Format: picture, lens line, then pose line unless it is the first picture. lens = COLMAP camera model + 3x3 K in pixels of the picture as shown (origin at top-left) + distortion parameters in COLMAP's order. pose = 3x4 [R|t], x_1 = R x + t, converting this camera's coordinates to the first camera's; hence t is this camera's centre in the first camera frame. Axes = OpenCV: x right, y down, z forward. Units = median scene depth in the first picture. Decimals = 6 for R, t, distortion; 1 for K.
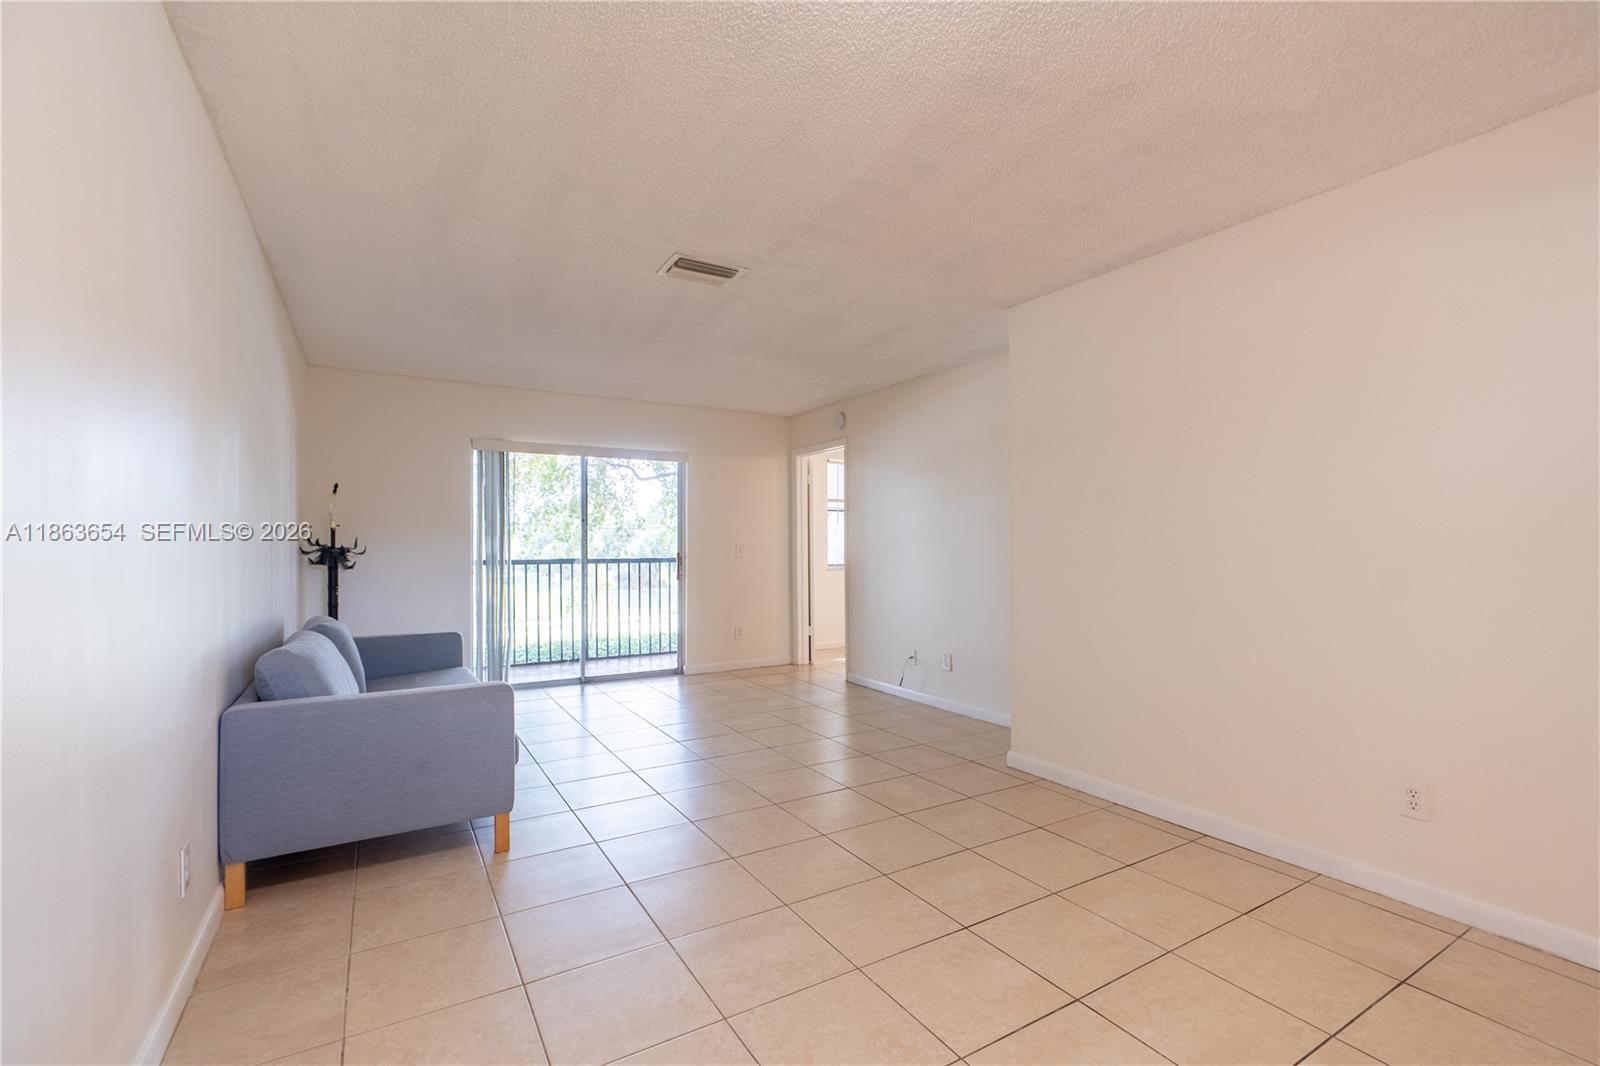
lens RADIAL K [[706.4, 0, 801.8], [0, 706.4, 541.1], [0, 0, 1]] dist [-0.011569, 0.004406]
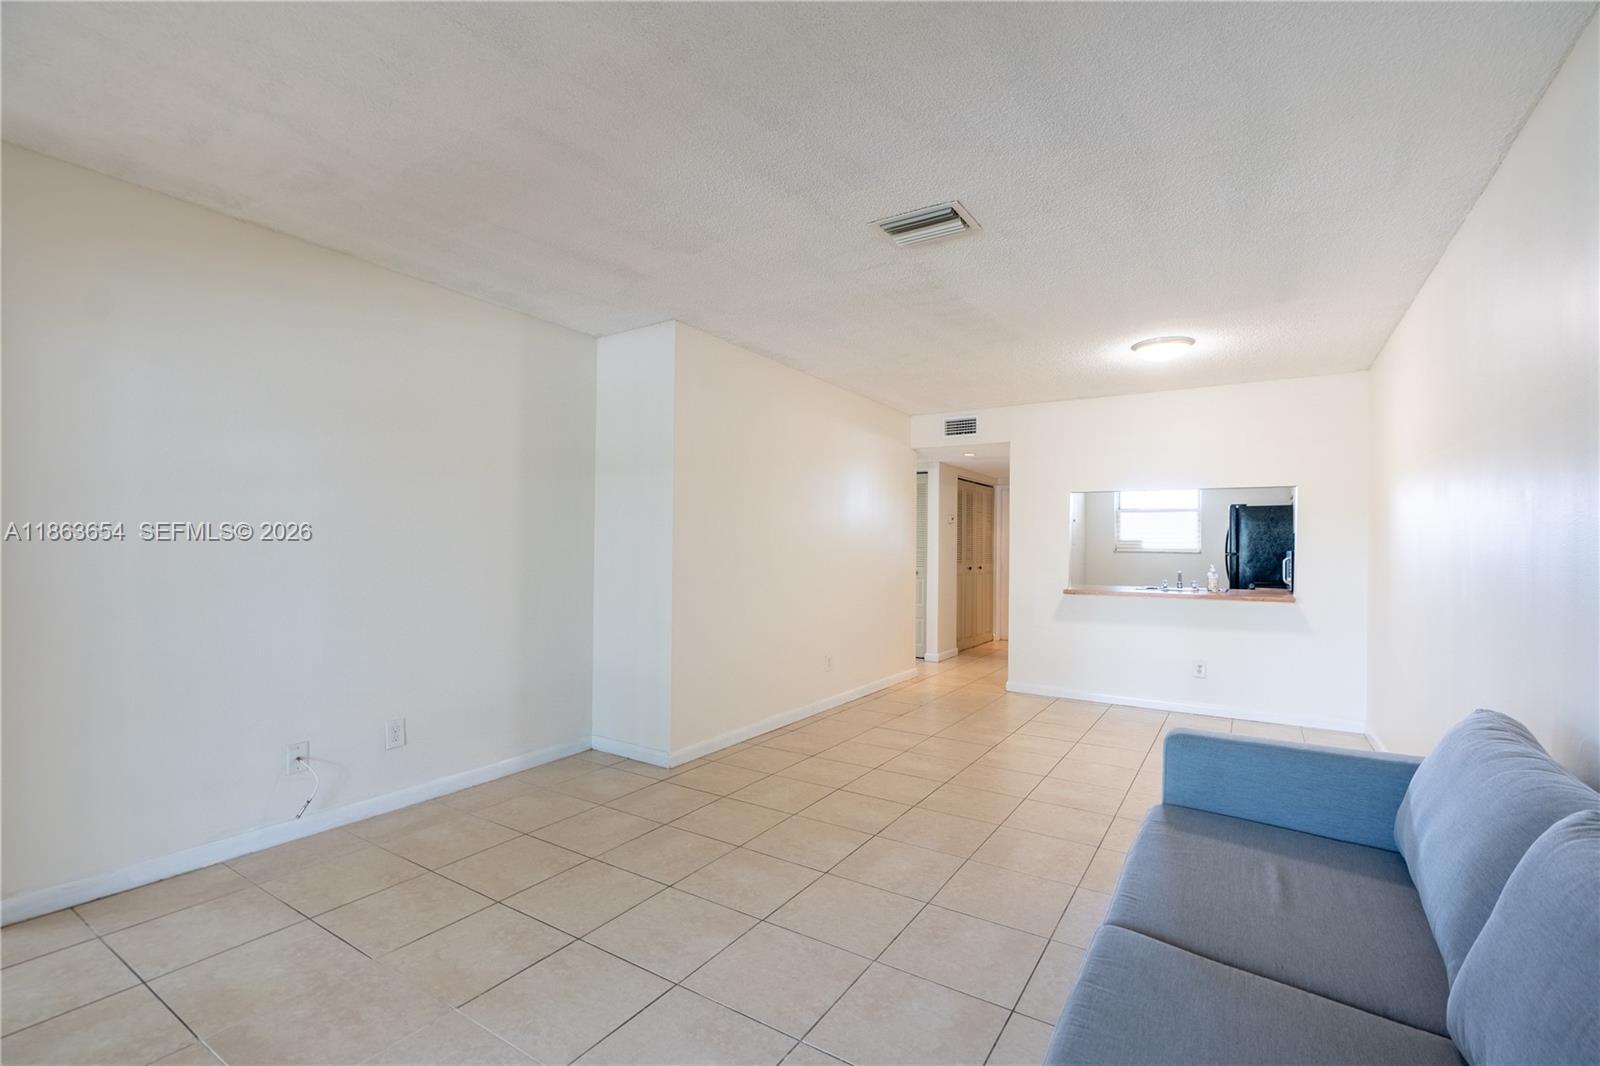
lens RADIAL K [[706.4, 0, 797.6], [0, 706.4, 538.0], [0, 0, 1]] dist [-0.011569, 0.004406]
pose [[-0.441789, 0.009084, 0.897073, -0.510379], [-0.015752, 0.999716, -0.017880, 0.000329], [-0.896981, -0.022030, -0.441521, 0.931405]]
